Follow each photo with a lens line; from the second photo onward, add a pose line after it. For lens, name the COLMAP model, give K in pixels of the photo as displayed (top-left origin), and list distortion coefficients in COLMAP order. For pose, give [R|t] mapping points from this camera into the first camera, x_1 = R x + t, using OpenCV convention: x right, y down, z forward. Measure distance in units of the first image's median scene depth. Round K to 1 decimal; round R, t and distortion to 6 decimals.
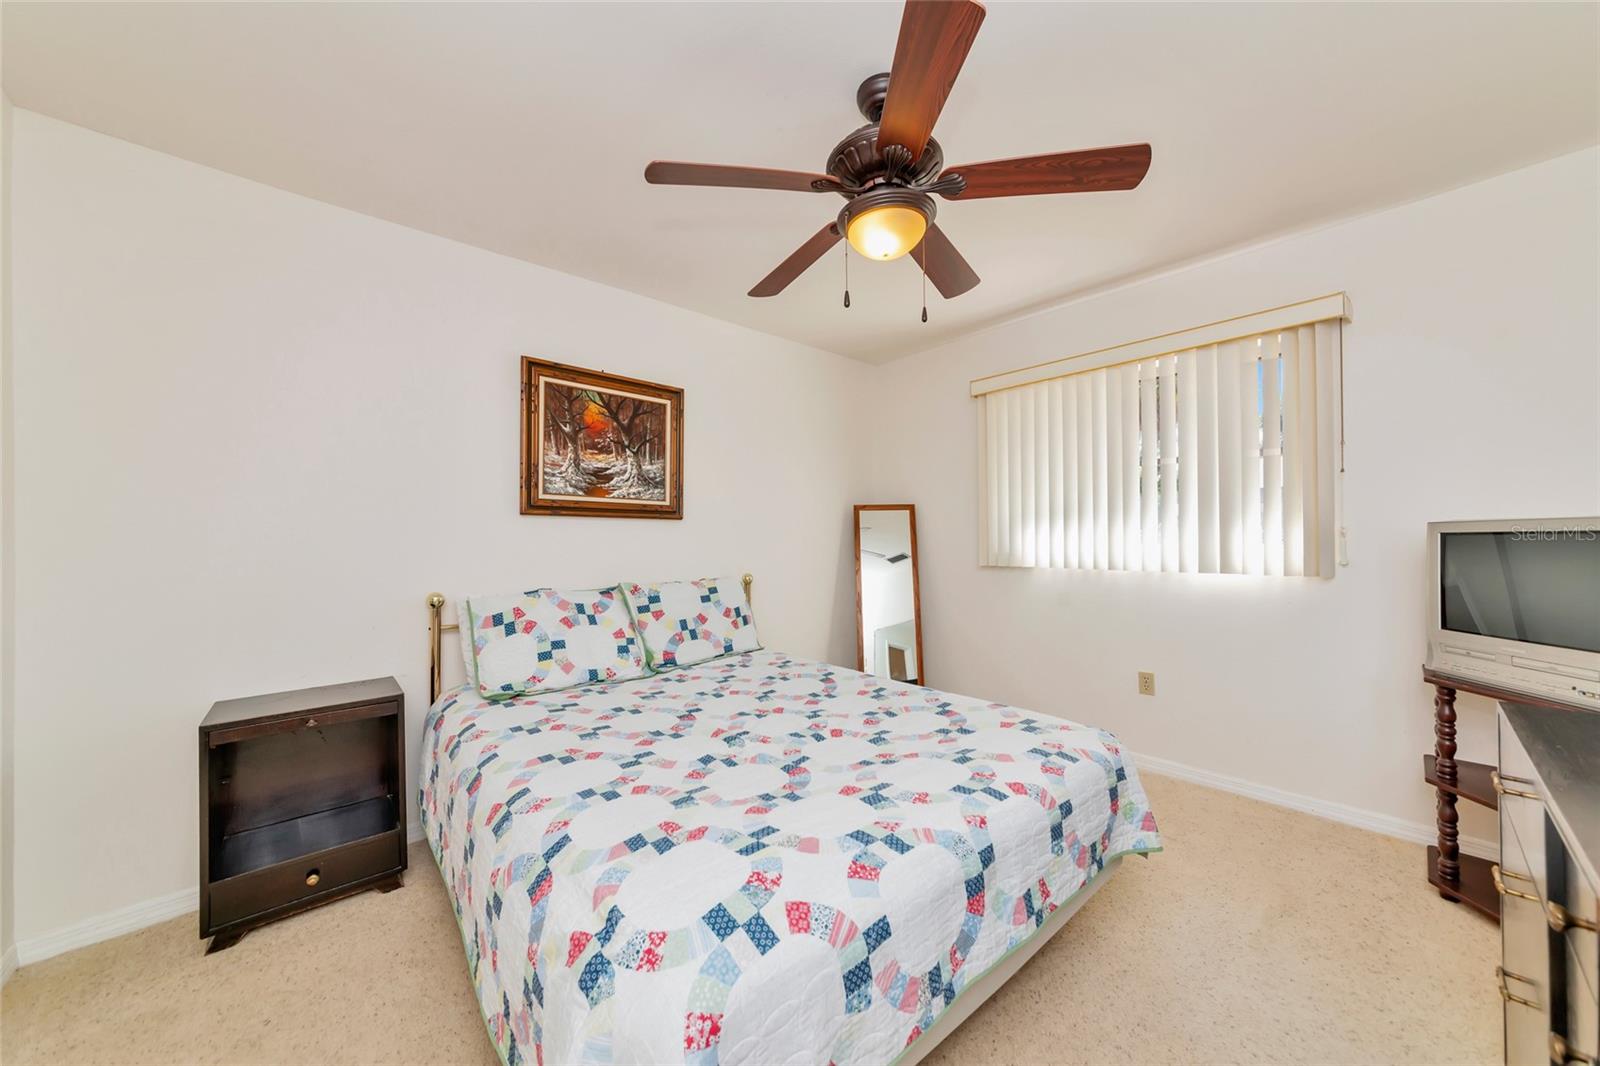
lens RADIAL K [[564.4, 0, 802.9], [0, 564.4, 535.0], [0, 0, 1]] dist [-0.001687, 0.000264]
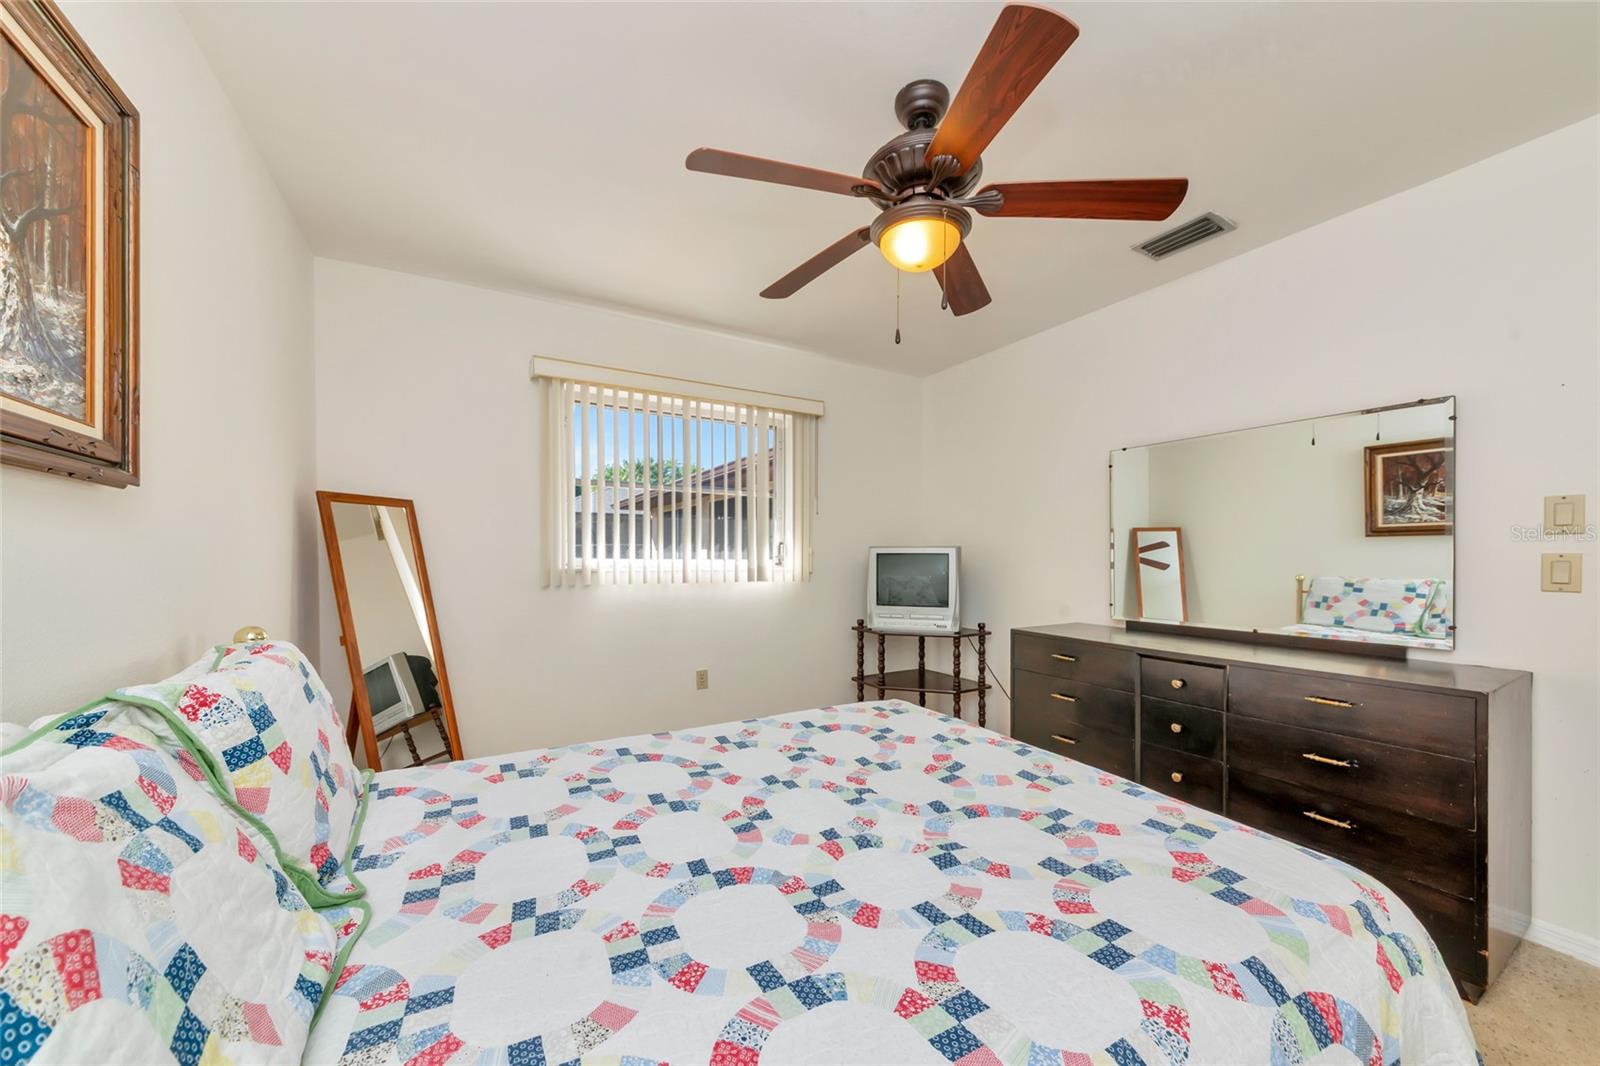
lens RADIAL K [[564.4, 0, 813.3], [0, 564.4, 561.7], [0, 0, 1]] dist [-0.001687, 0.000264]
pose [[0.215620, -0.003451, 0.976471, -0.594567], [-0.014113, 0.999878, 0.006650, 0.011851], [-0.976375, -0.015215, 0.215546, 0.668328]]
